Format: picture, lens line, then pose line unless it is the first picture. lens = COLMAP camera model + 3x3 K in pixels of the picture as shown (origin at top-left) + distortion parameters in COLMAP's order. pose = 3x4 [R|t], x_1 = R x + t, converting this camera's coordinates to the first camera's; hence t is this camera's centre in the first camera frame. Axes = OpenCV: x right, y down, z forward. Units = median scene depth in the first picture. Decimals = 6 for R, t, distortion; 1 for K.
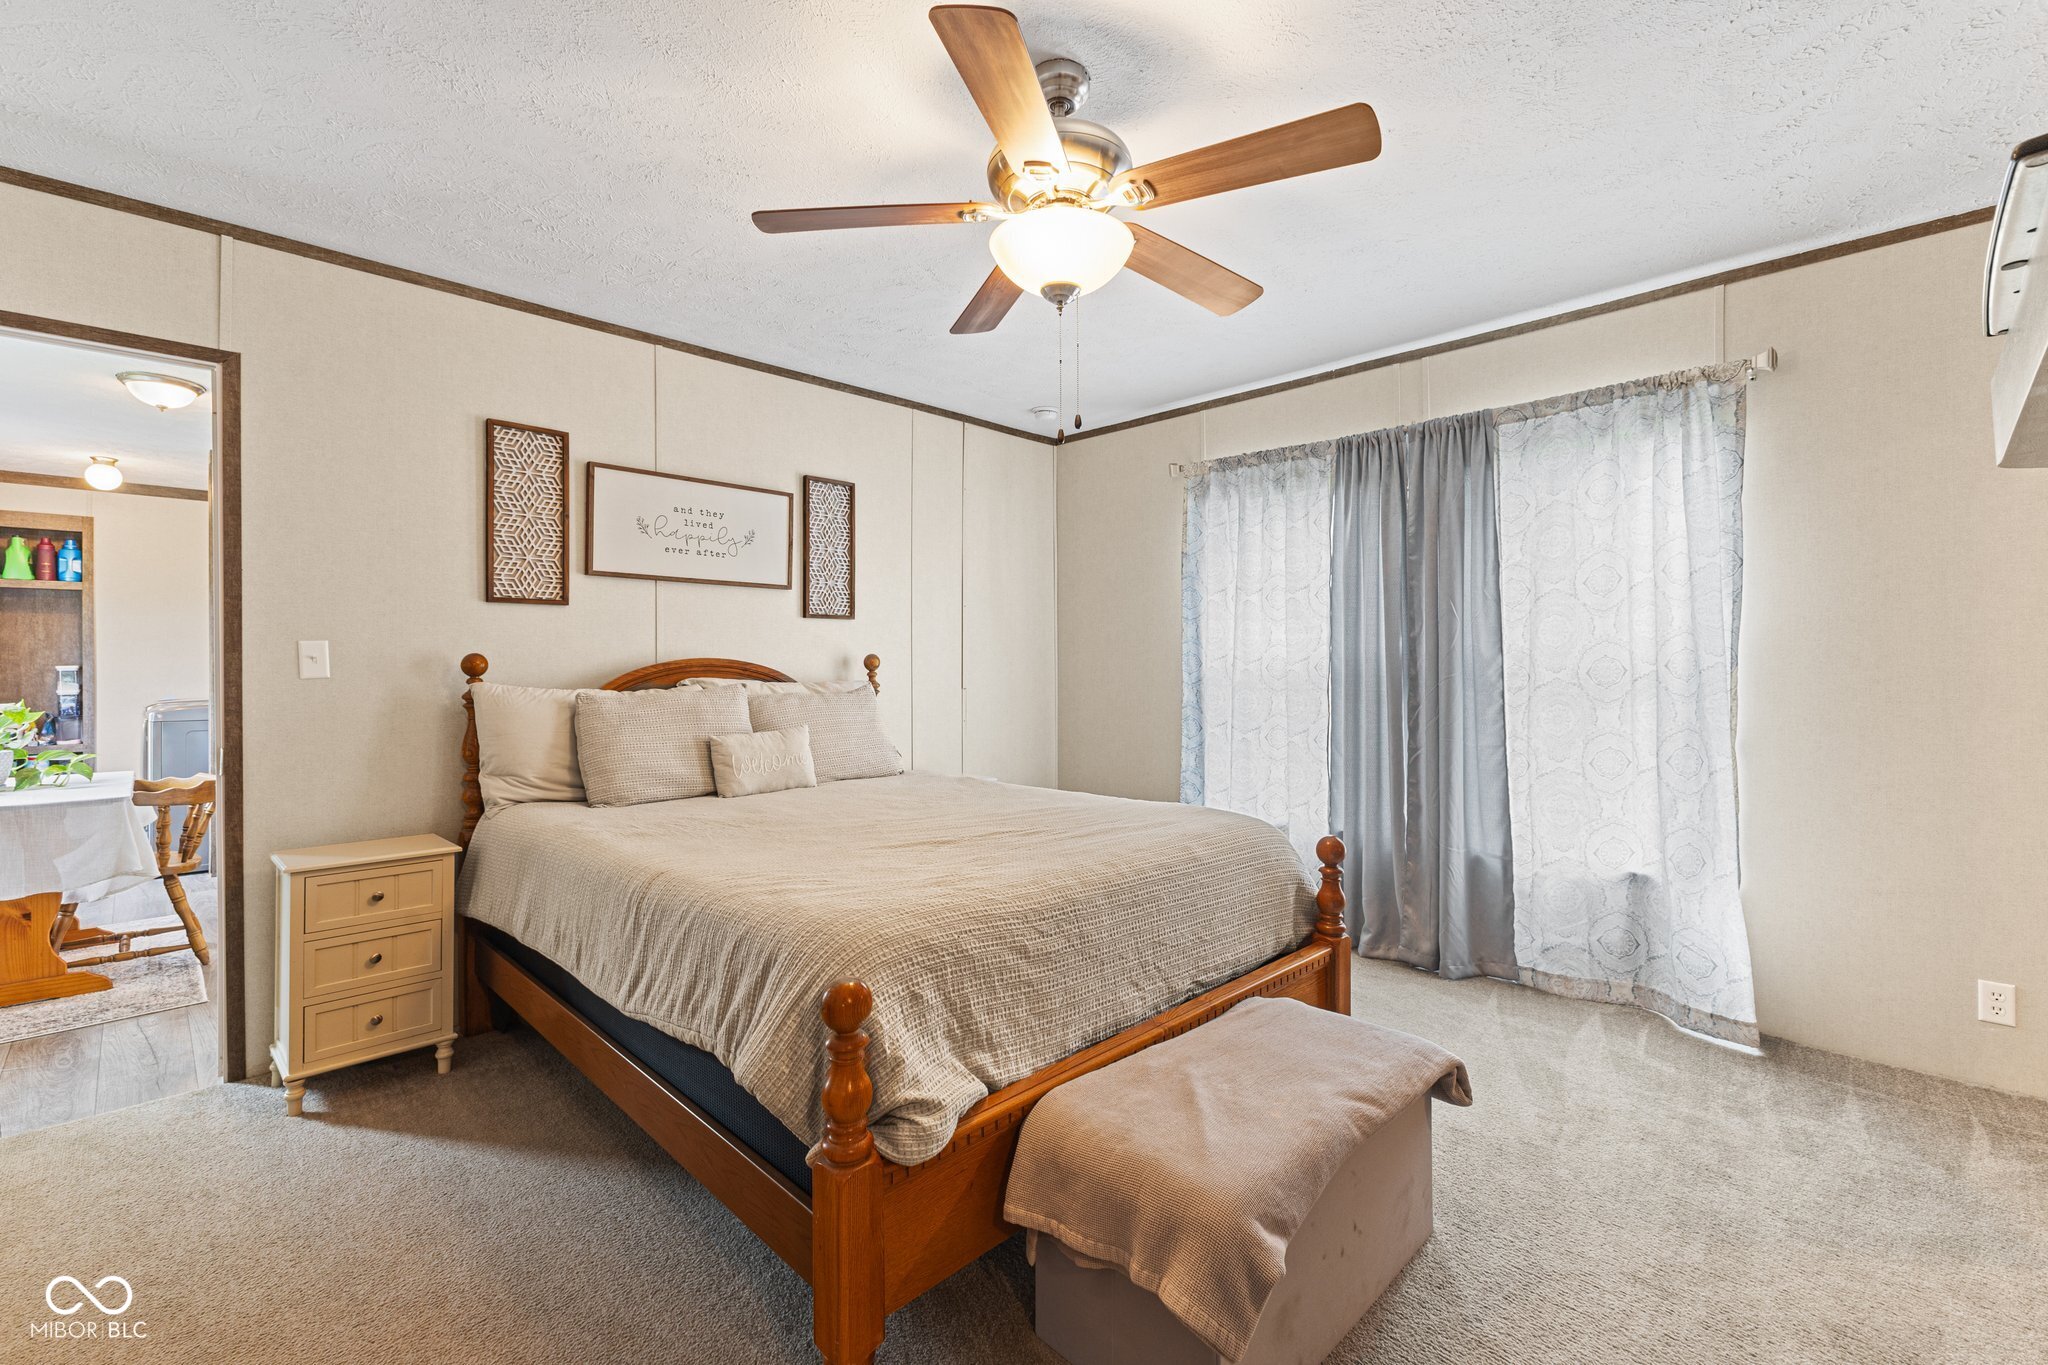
lens RADIAL K [[883.4, 0, 1008.8], [0, 883.4, 674.6], [0, 0, 1]] dist [0.008523, -0.002569]
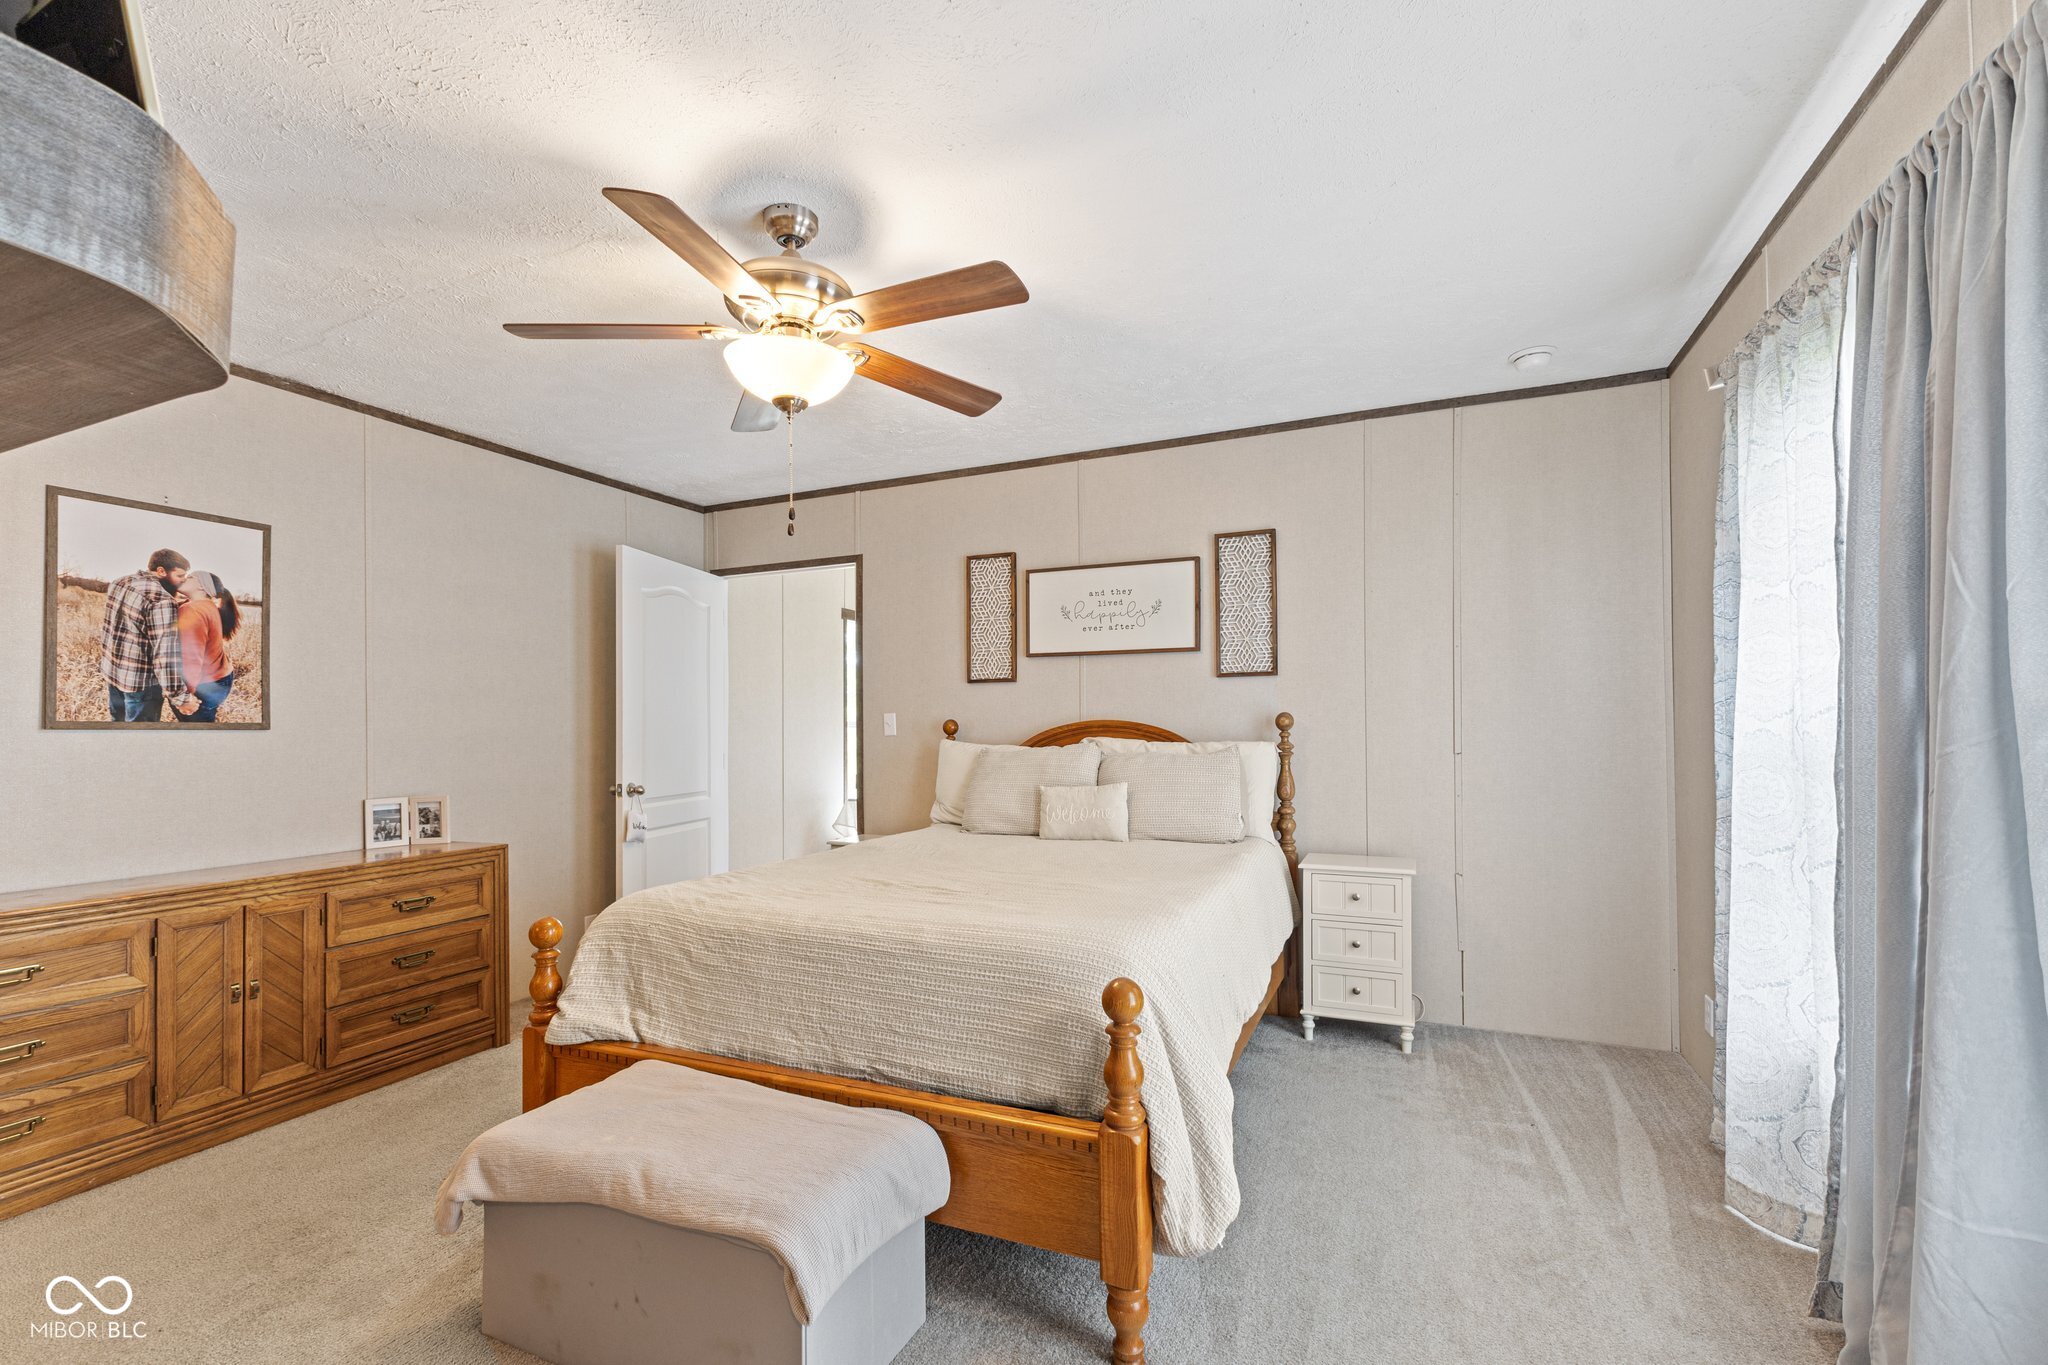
lens RADIAL K [[883.4, 0, 1033.3], [0, 883.4, 735.1], [0, 0, 1]] dist [0.008523, -0.002569]
pose [[0.382780, 0.007825, -0.923806, 0.764611], [-0.001371, 0.999968, 0.007902, -0.008867], [0.923838, -0.001758, 0.382779, 0.534627]]
